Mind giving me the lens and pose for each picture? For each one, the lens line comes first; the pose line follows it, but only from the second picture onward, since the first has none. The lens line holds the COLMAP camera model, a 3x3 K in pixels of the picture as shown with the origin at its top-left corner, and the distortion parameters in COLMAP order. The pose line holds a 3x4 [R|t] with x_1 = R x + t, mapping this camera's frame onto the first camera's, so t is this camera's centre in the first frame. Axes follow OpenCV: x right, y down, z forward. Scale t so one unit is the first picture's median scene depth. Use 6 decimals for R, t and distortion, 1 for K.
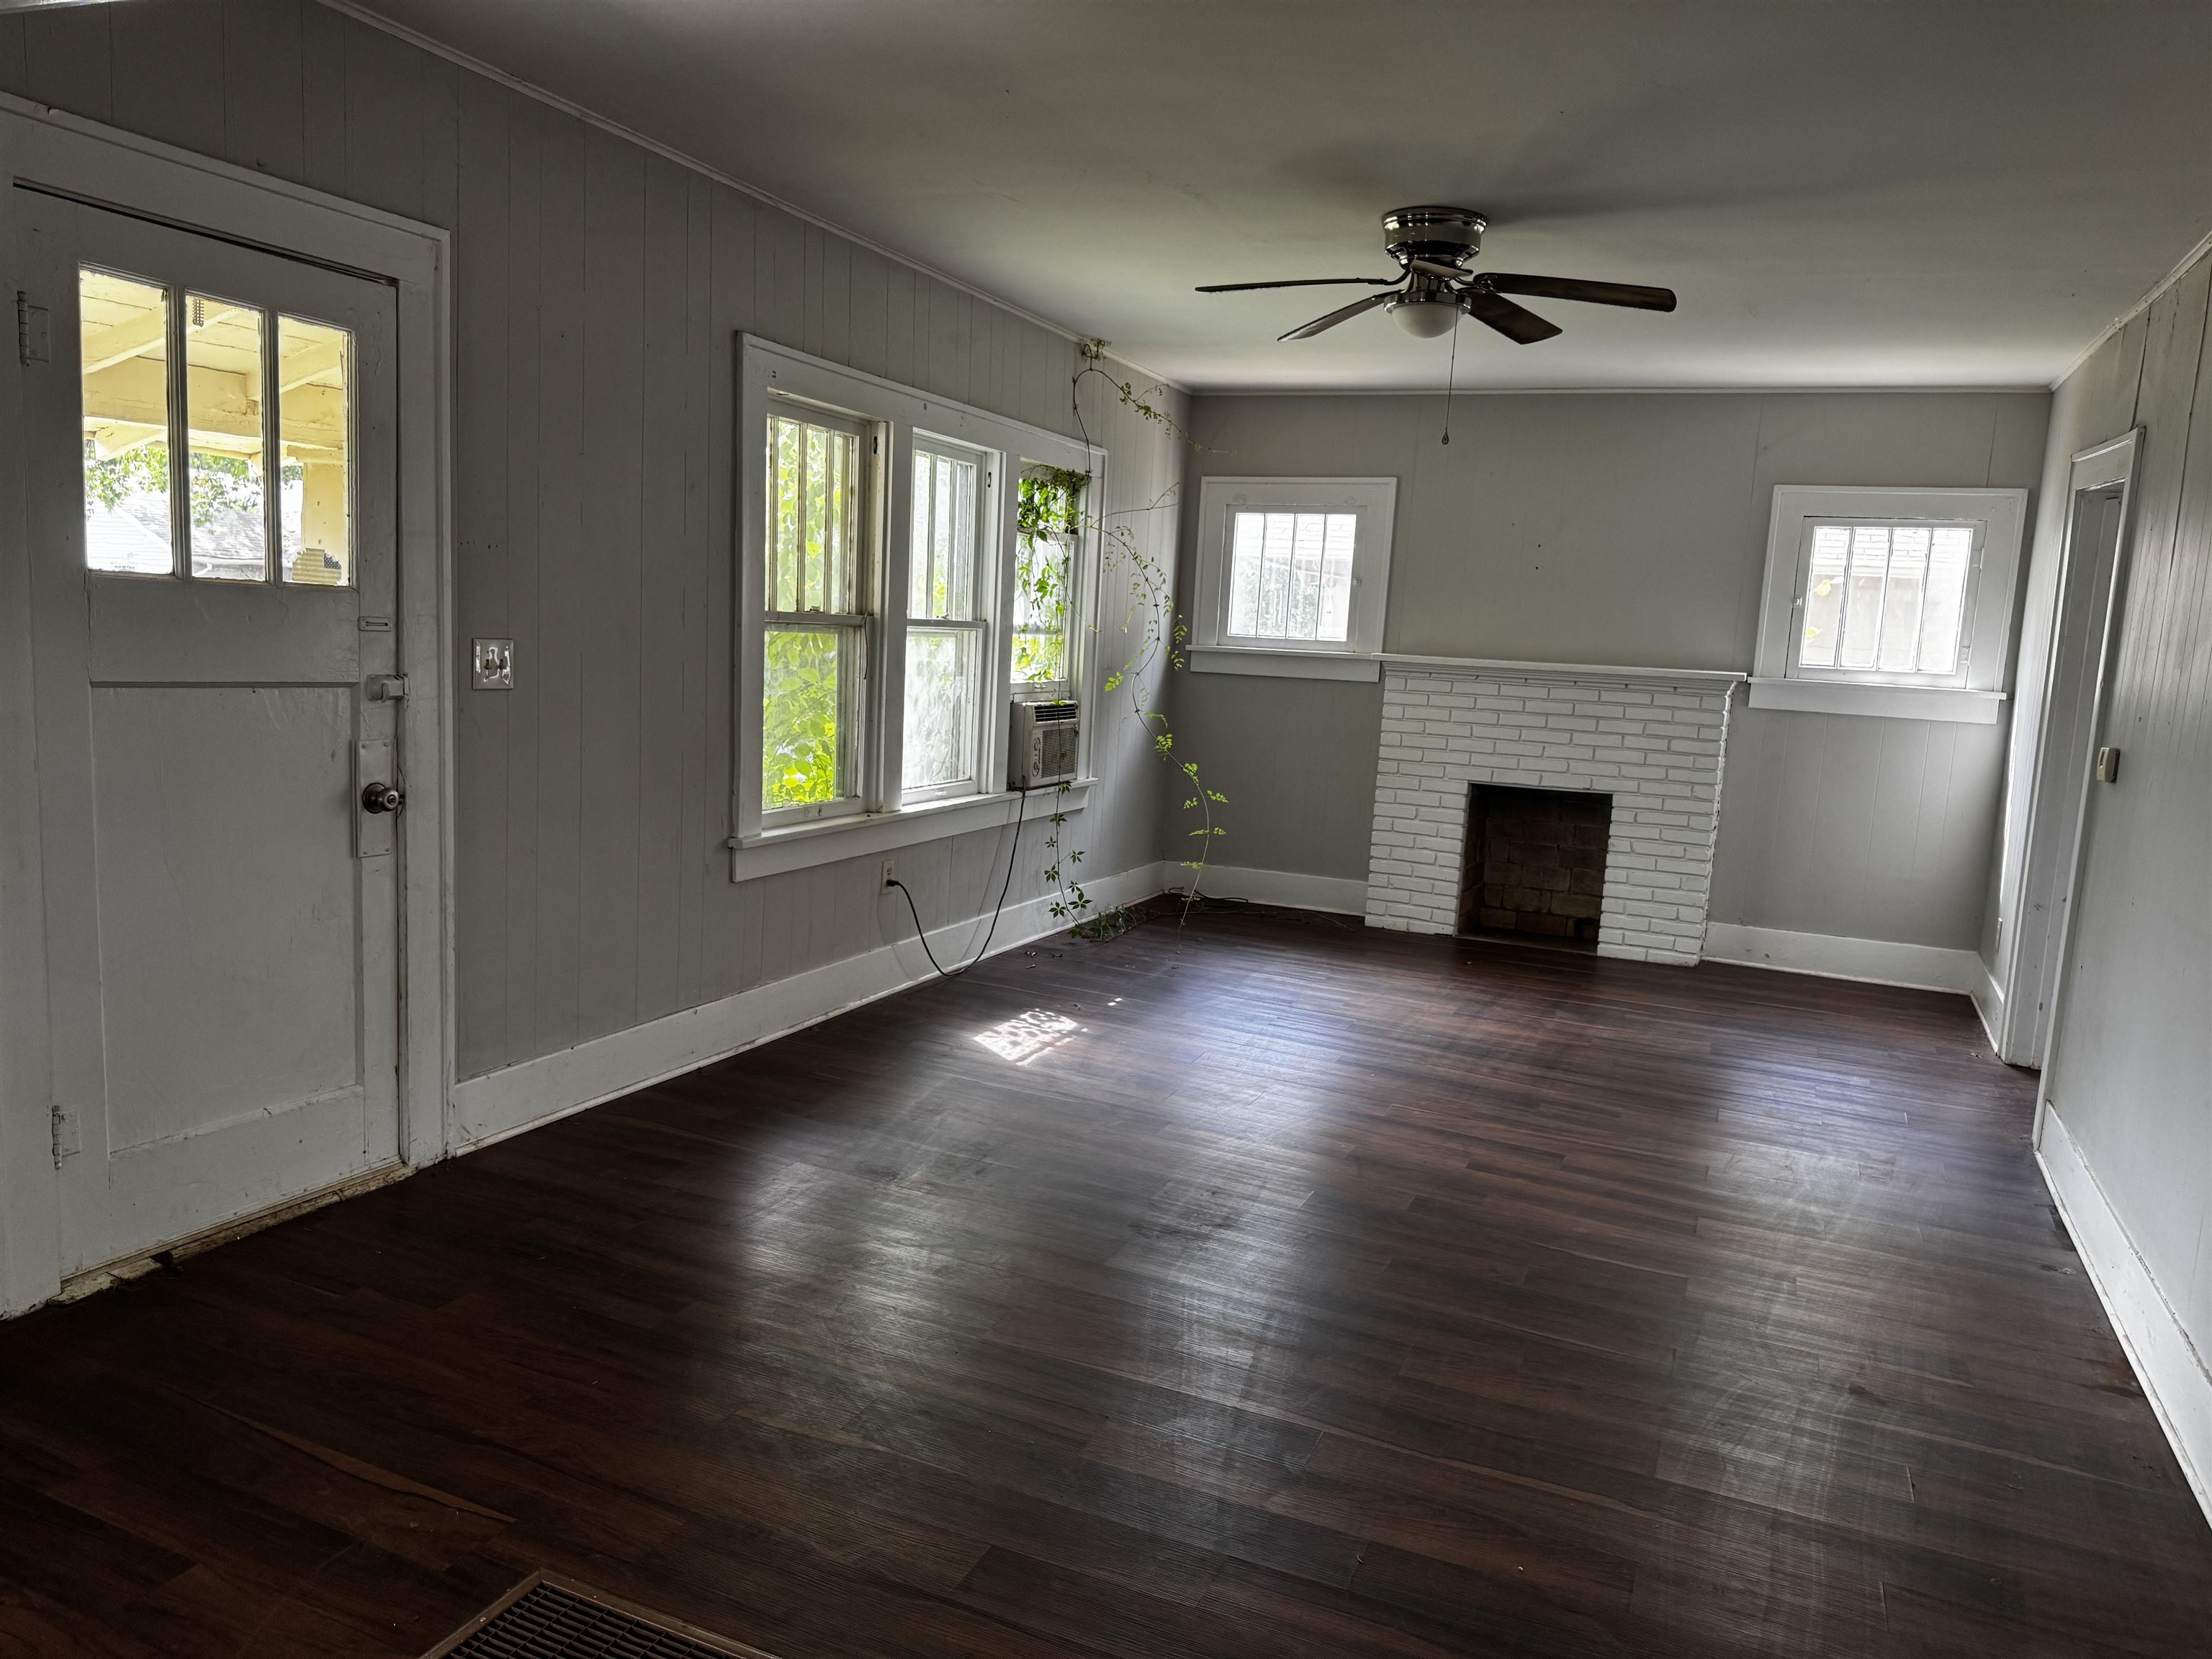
lens RADIAL K [[1554.7, 0, 1106.0], [0, 1554.7, 829.5], [0, 0, 1]] dist [-0.004180, -0.002471]
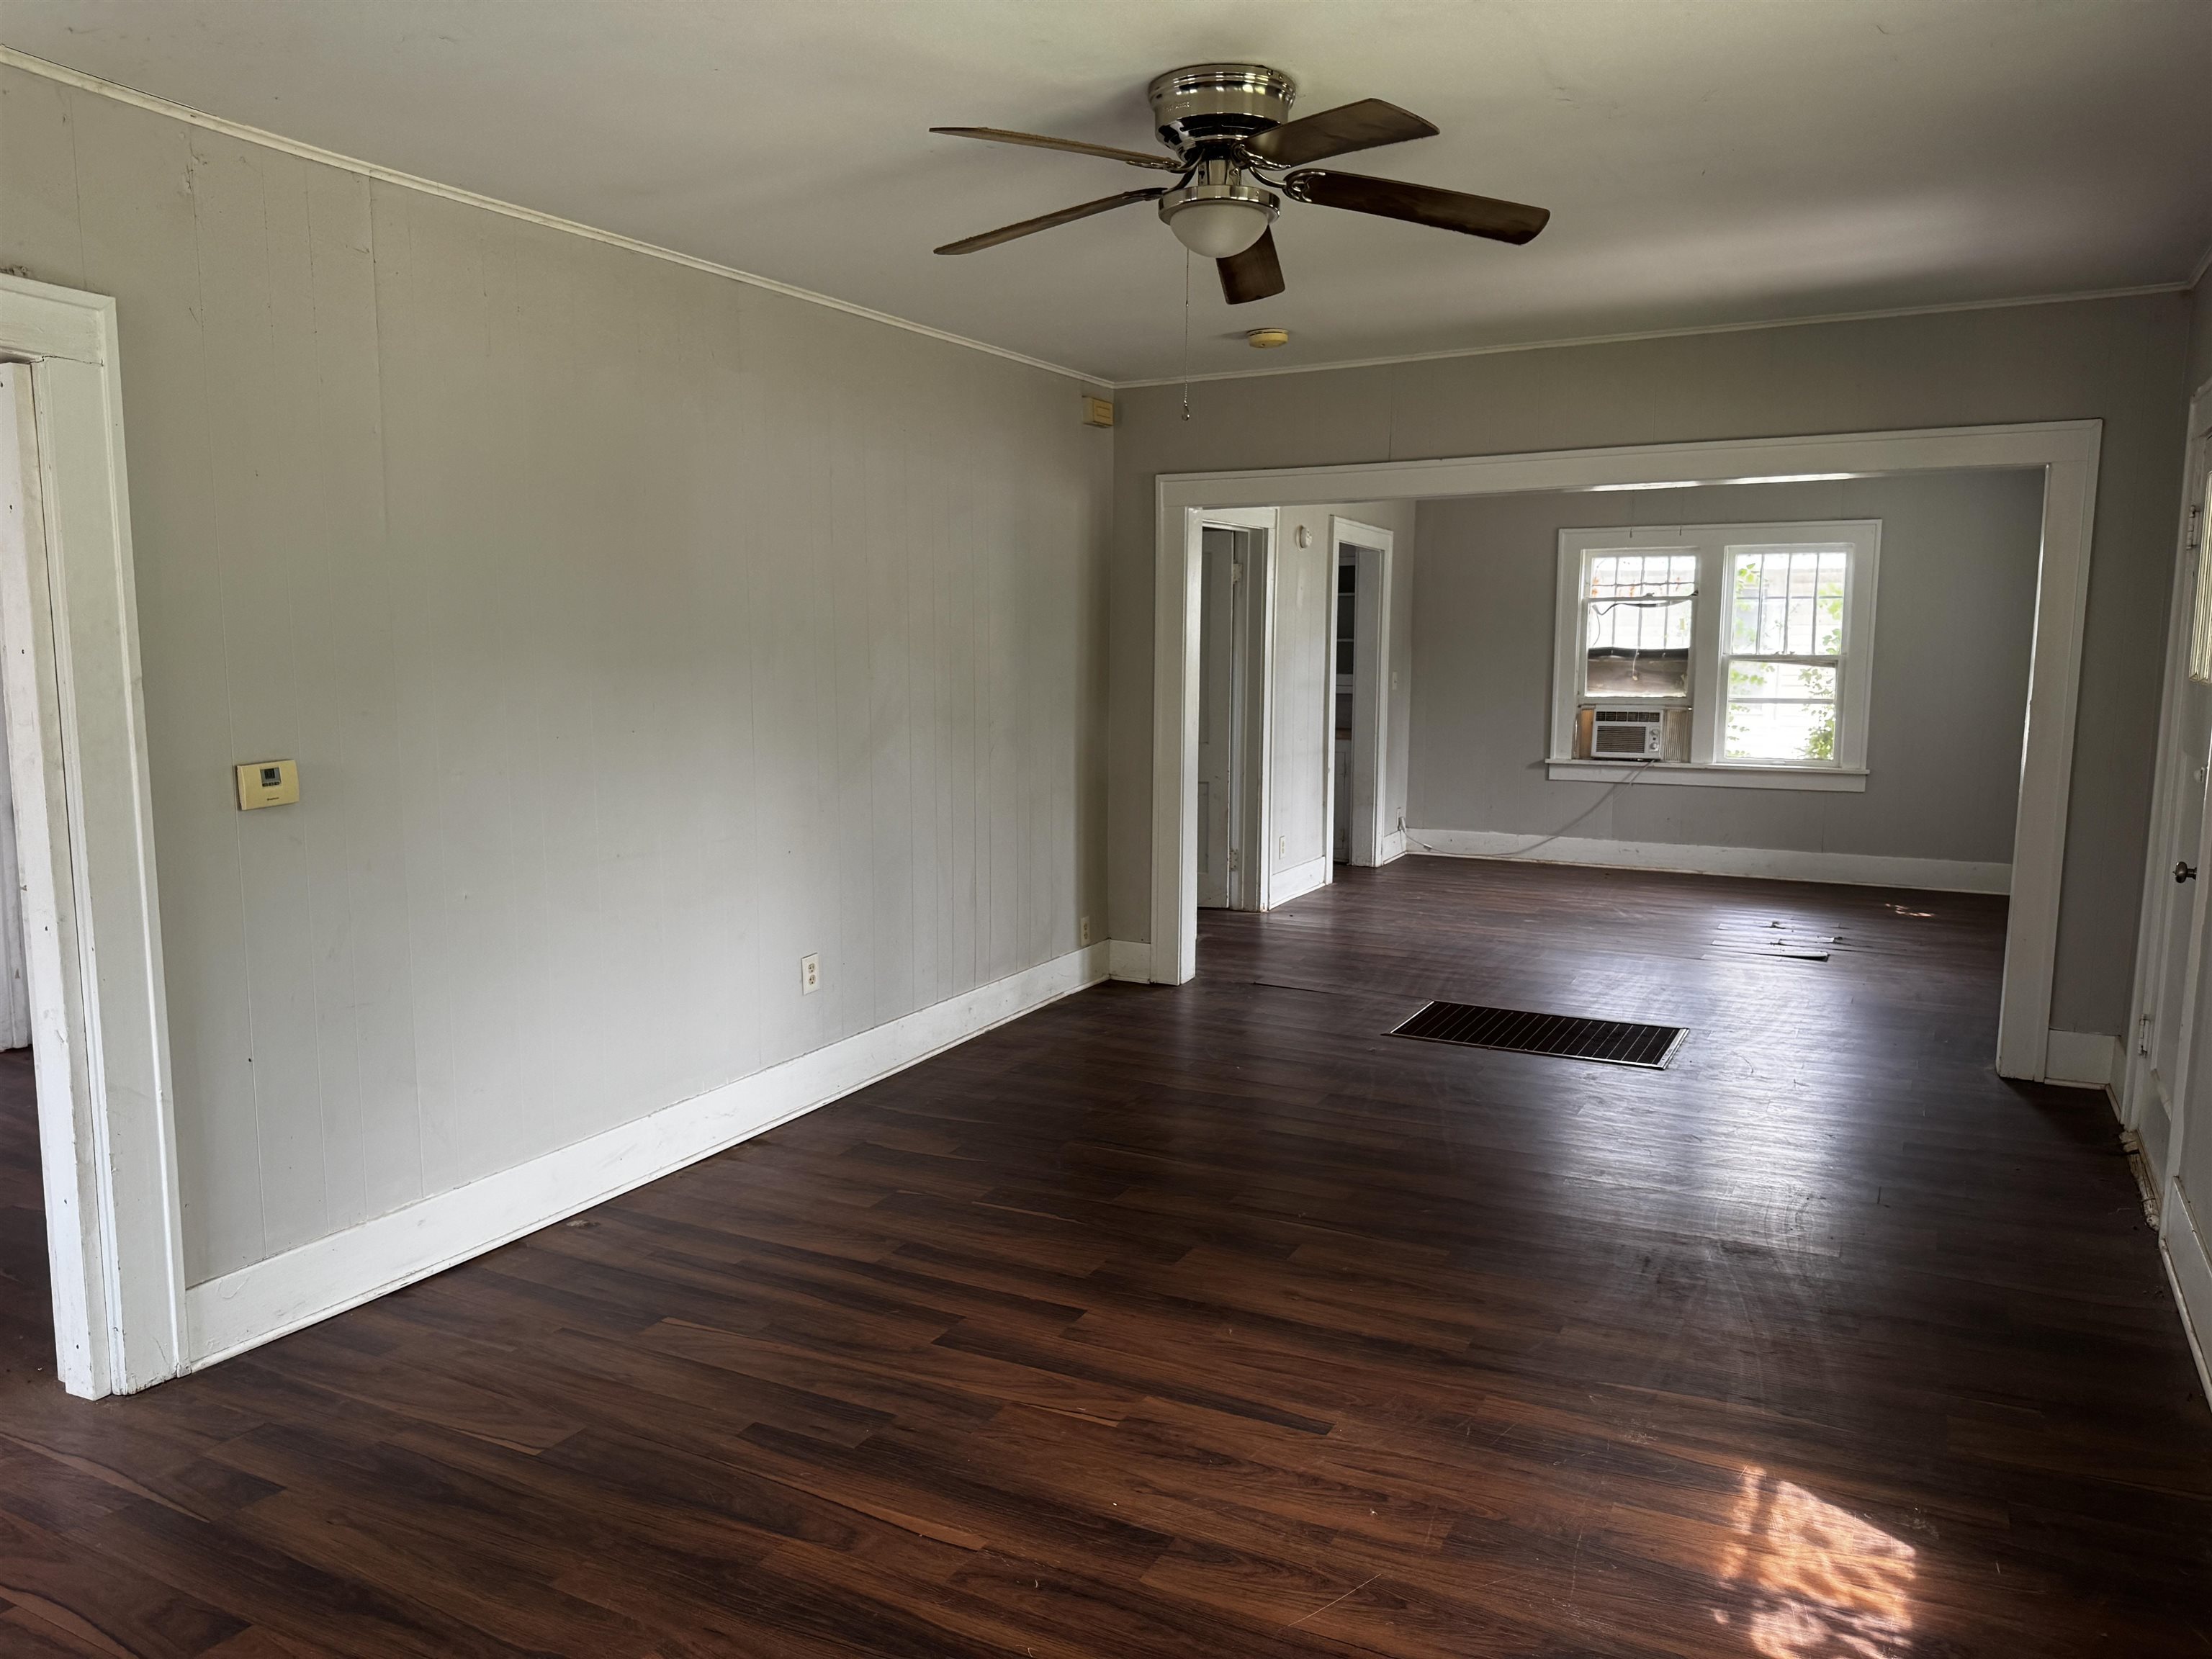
lens RADIAL K [[1554.7, 0, 1106.0], [0, 1554.7, 829.5], [0, 0, 1]] dist [-0.004180, -0.002471]
pose [[-0.995010, -0.068374, 0.072668, 0.153125], [-0.047055, 0.963777, 0.262526, -0.208418], [-0.087985, 0.257797, -0.962185, 1.470835]]
